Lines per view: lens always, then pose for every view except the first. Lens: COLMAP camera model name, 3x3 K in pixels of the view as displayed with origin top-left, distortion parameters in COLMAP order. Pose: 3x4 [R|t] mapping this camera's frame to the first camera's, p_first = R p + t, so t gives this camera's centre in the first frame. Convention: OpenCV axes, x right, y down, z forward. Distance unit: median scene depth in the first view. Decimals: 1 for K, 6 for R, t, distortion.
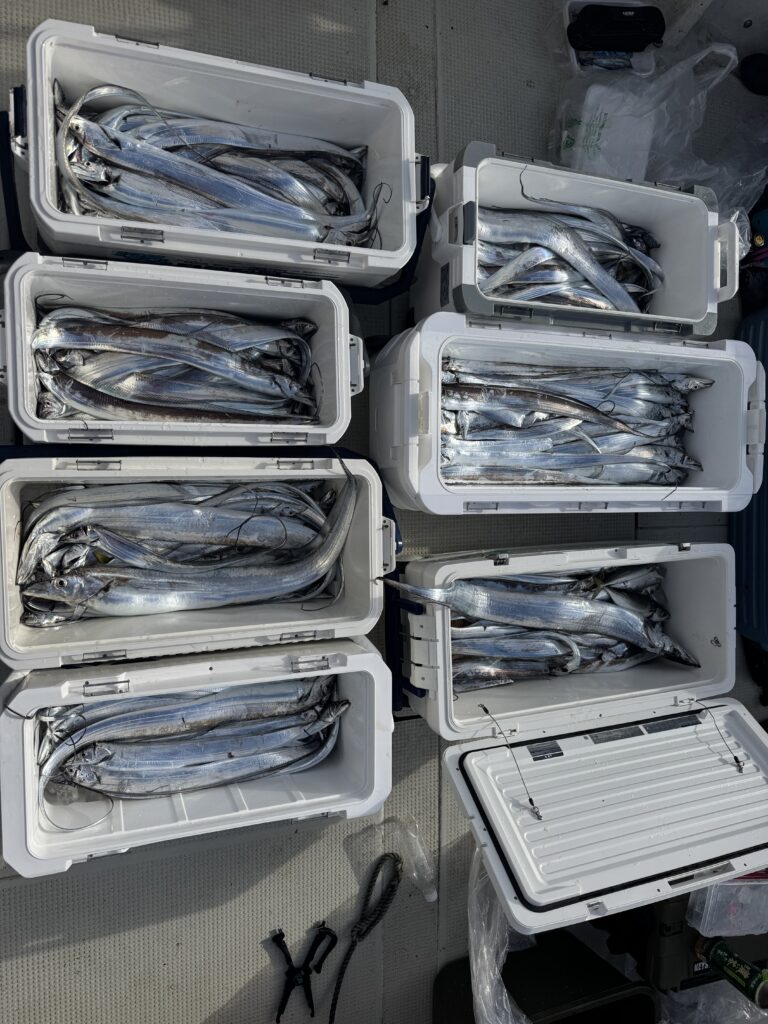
lens RADIAL K [[710.1, 0, 386.4], [0, 710.1, 507.8], [0, 0, 1]] dist [-0.001937, -0.003097]
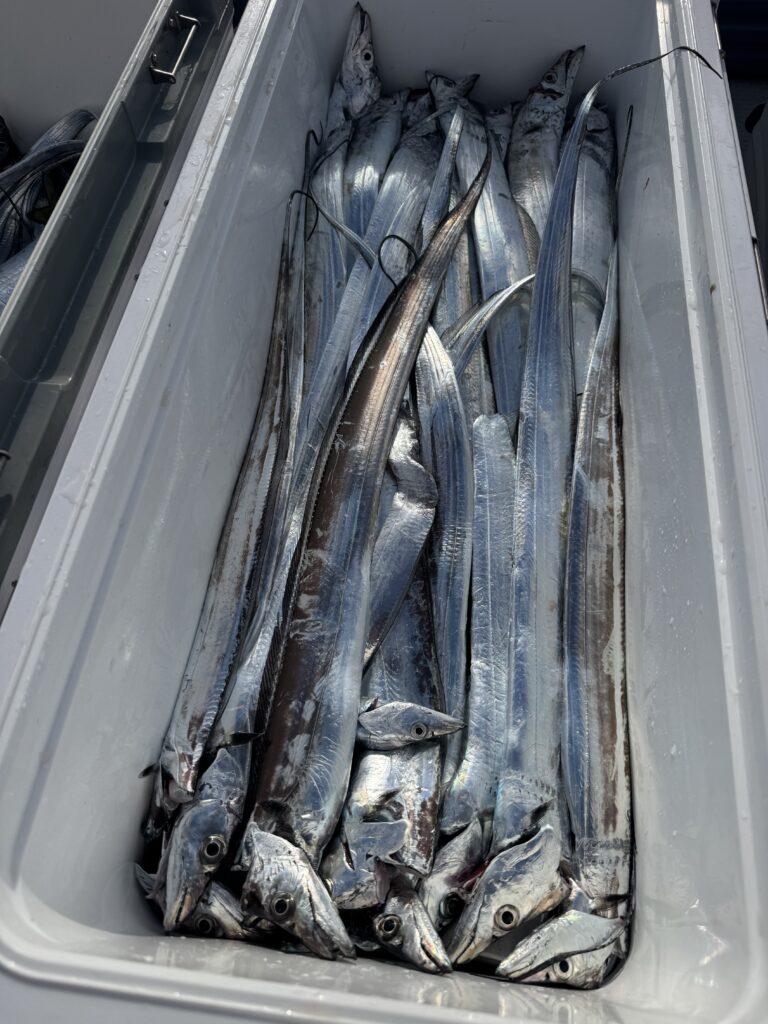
lens RADIAL K [[710.1, 0, 386.4], [0, 710.1, 507.8], [0, 0, 1]] dist [-0.001937, -0.003097]
pose [[0.098263, -0.984506, 0.145230, 0.167088], [0.988058, 0.079112, -0.132220, -0.108928], [0.118682, 0.156488, 0.980523, 0.813912]]
